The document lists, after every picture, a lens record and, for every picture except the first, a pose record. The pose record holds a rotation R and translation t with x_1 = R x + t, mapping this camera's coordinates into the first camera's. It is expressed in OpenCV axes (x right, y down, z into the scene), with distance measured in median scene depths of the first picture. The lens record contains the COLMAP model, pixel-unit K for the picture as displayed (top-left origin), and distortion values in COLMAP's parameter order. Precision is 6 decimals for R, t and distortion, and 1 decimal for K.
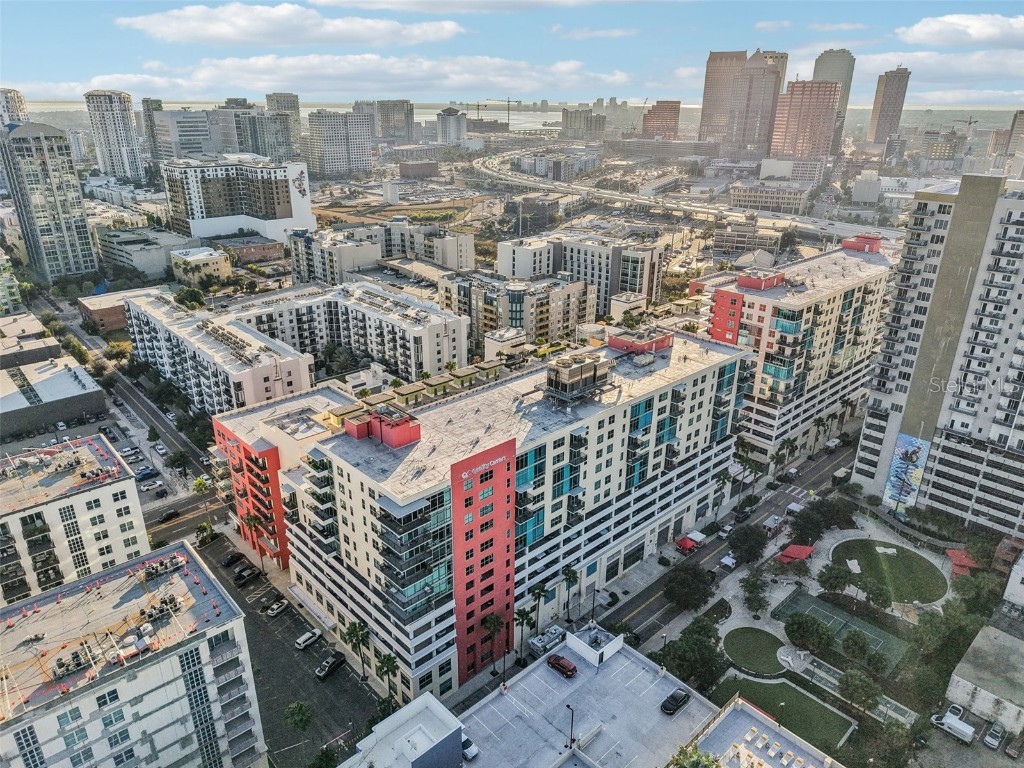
lens RADIAL K [[701.0, 0, 531.0], [0, 701.0, 385.3], [0, 0, 1]] dist [-0.009660, -0.001648]
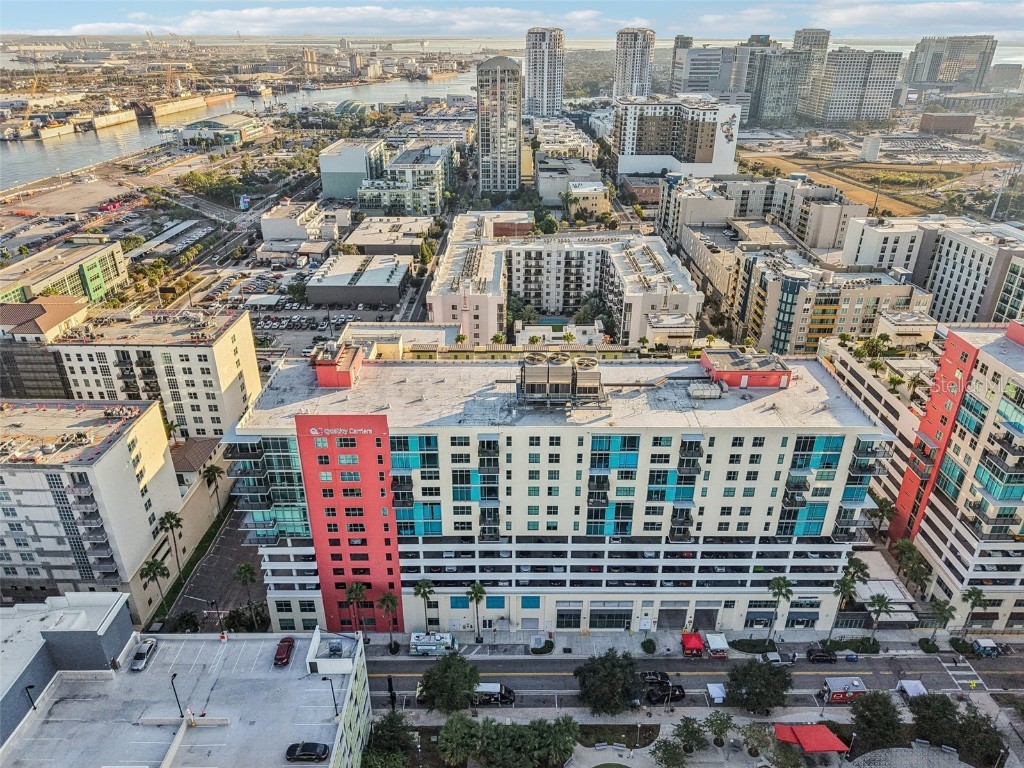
lens RADIAL K [[706.8, 0, 511.5], [0, 706.8, 388.0], [0, 0, 1]] dist [0.006501, -0.007920]
pose [[0.720597, 0.300686, -0.624762, 0.464800], [-0.254490, 0.952882, 0.165077, -0.107252], [0.644961, 0.040042, 0.763166, 0.279352]]
